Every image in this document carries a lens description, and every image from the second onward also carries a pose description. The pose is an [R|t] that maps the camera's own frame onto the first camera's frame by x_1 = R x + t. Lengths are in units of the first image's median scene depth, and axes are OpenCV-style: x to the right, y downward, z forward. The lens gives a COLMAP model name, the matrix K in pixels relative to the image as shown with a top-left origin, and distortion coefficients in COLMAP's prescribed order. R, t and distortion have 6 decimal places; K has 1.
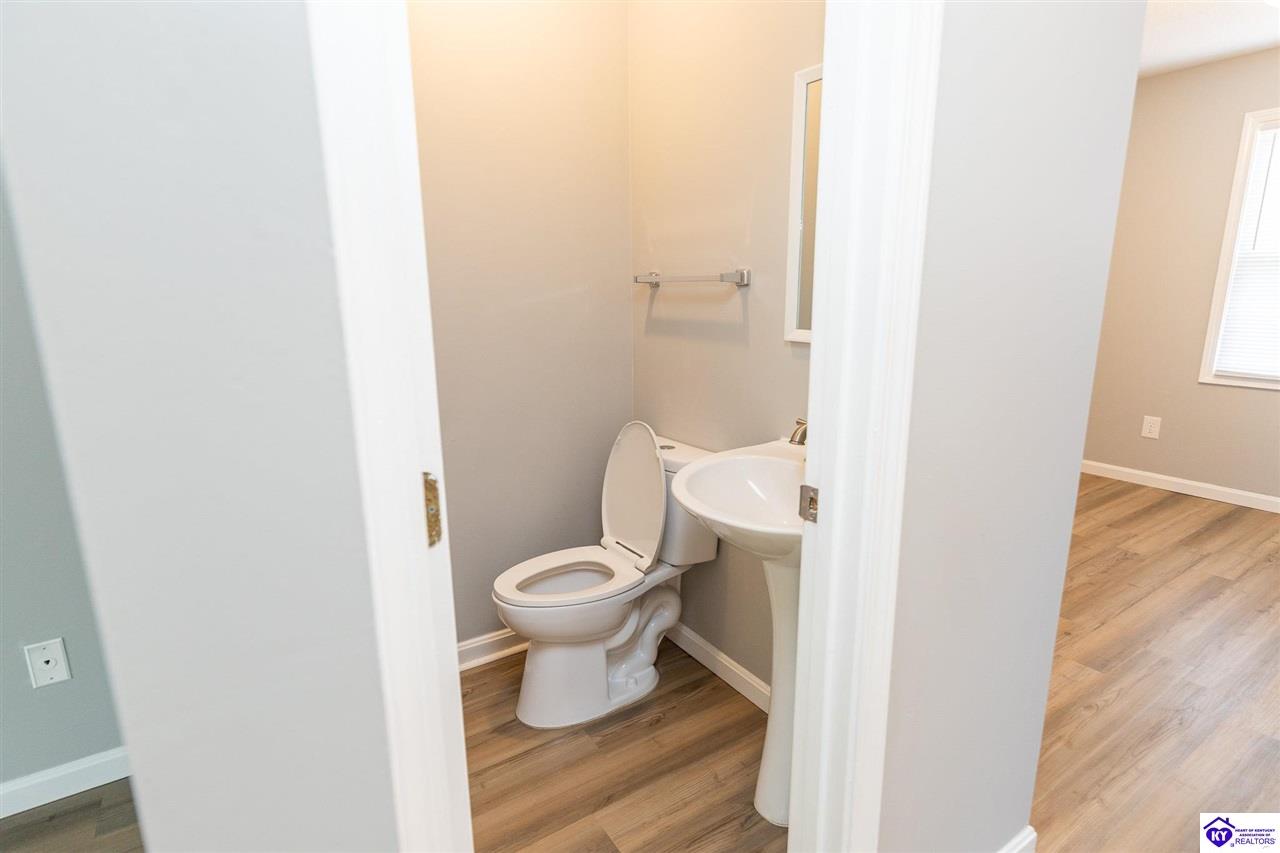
lens RADIAL K [[642.6, 0, 649.1], [0, 642.6, 423.8], [0, 0, 1]] dist [0.002527, 0.000023]
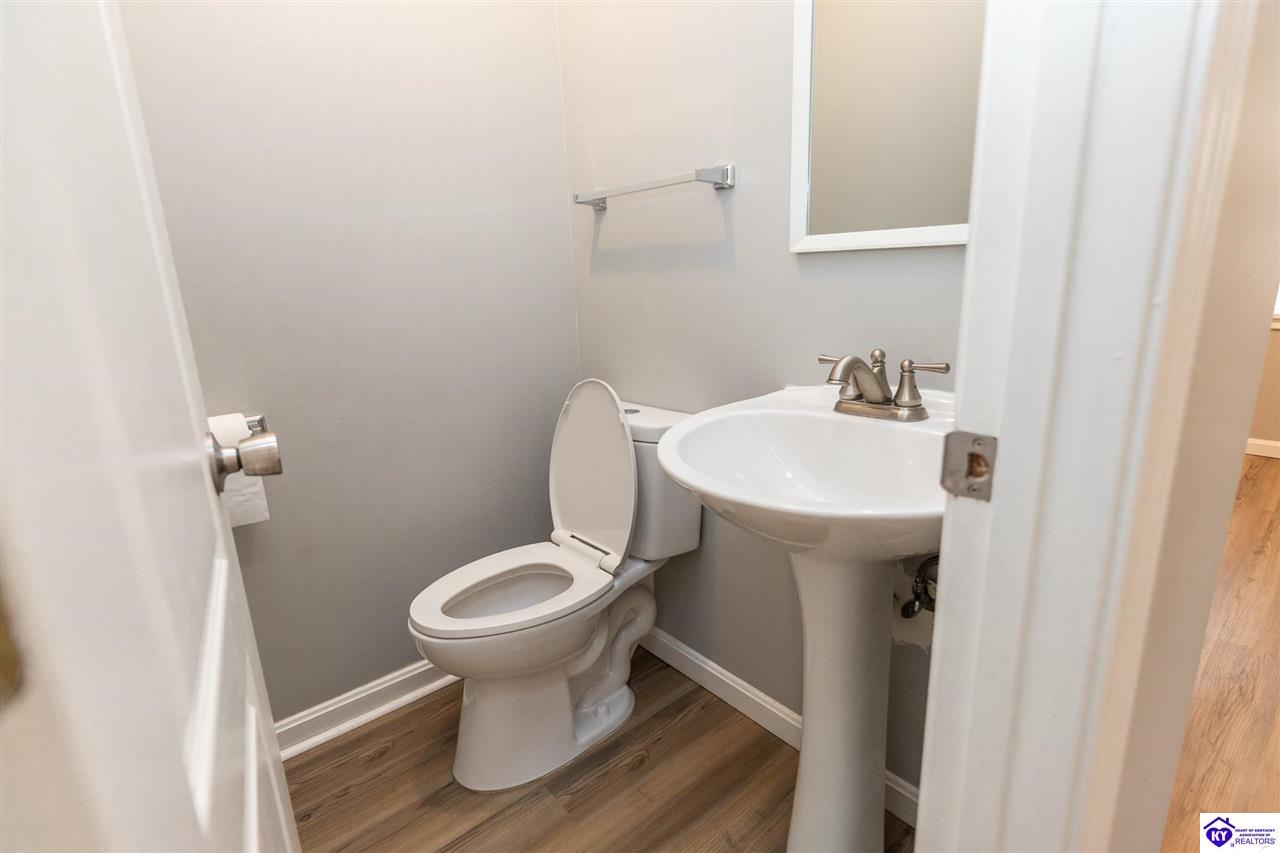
lens RADIAL K [[617.3, 0, 645.6], [0, 617.3, 422.4], [0, 0, 1]] dist [-0.000350, -0.000743]
pose [[0.992405, -0.057855, 0.108555, -0.037865], [0.054730, 0.998003, 0.031552, 0.029268], [-0.110164, -0.025371, 0.993590, 0.266214]]
